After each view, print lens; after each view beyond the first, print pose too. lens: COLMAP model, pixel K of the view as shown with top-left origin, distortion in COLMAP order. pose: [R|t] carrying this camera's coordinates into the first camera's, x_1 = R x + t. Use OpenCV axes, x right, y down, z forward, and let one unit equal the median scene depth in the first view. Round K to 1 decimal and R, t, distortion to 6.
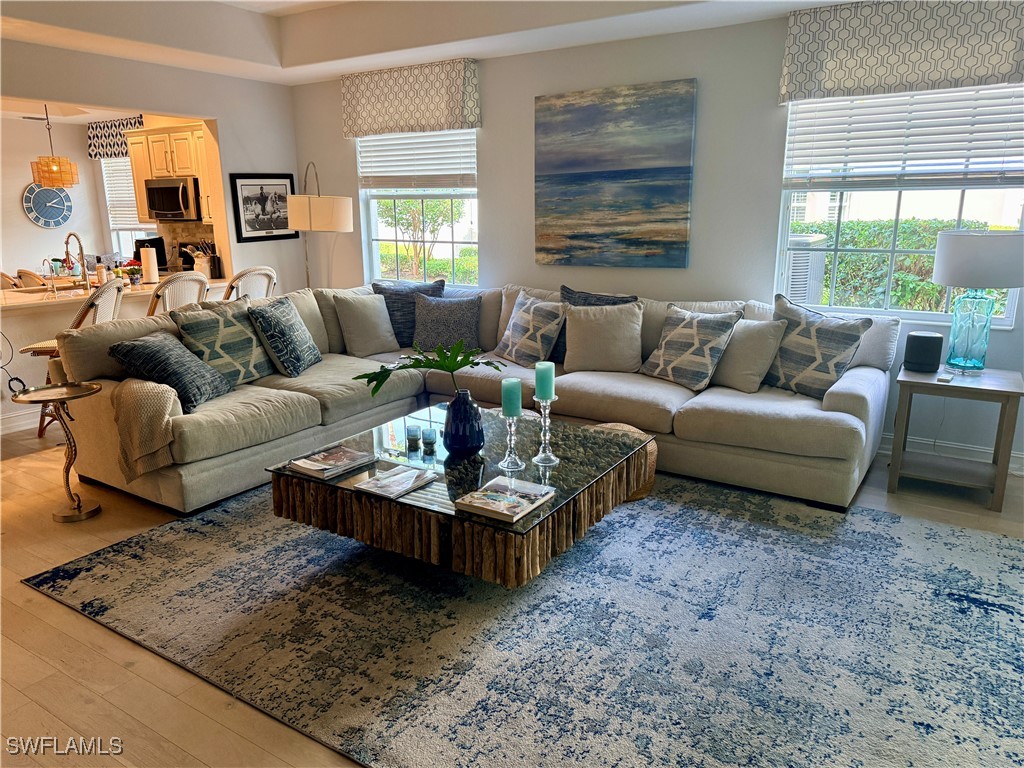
lens RADIAL K [[719.4, 0, 501.5], [0, 719.4, 392.2], [0, 0, 1]] dist [0.028198, -0.029379]
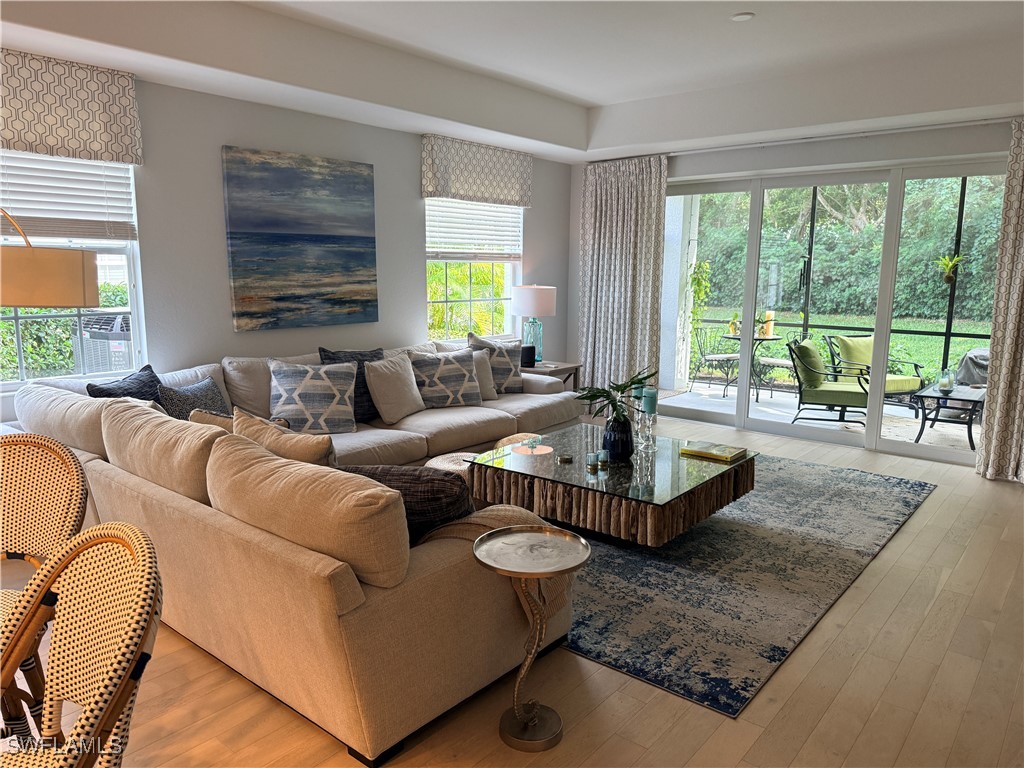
lens RADIAL K [[719.4, 0, 518.0], [0, 719.4, 380.7], [0, 0, 1]] dist [0.028198, -0.029379]
pose [[0.113042, -0.141735, 0.983429, -1.030053], [0.234328, 0.965657, 0.112239, -0.183655], [-0.965563, 0.217757, 0.142373, 0.742255]]
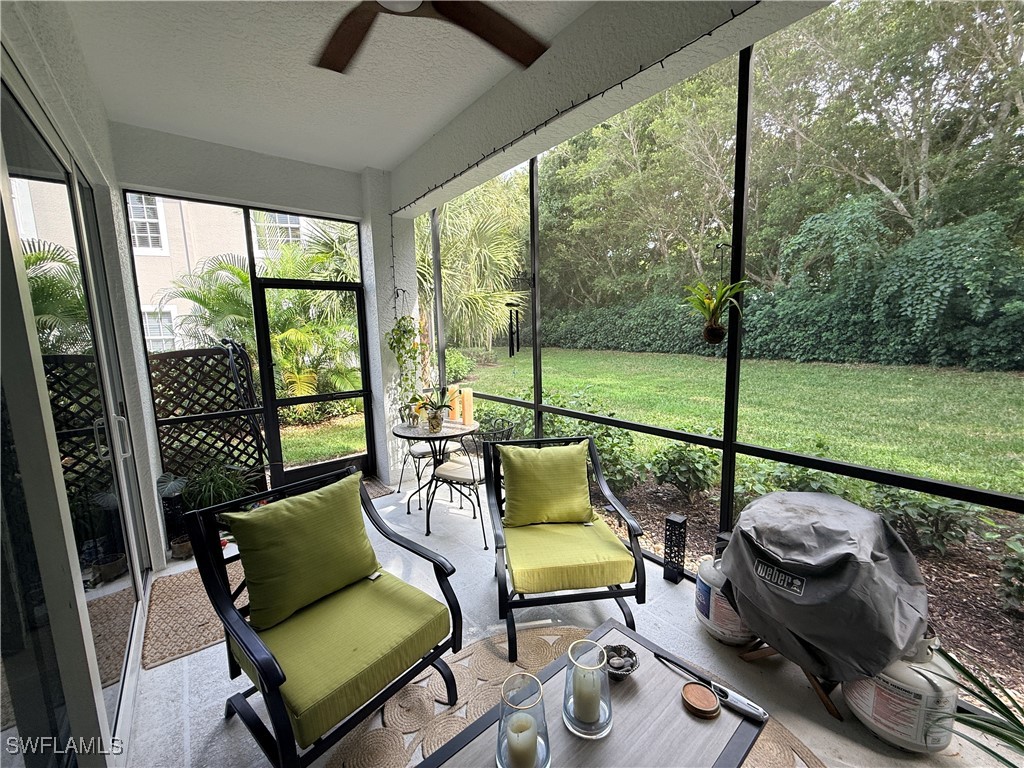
lens RADIAL K [[407.0, 0, 504.2], [0, 407.0, 382.0], [0, 0, 1]] dist [-0.000479, -0.001194]
pose [[0.318525, -0.117001, 0.940666, -0.847046], [0.255630, 0.966190, 0.033615, -0.159638], [-0.912795, 0.229755, 0.337665, 0.643482]]
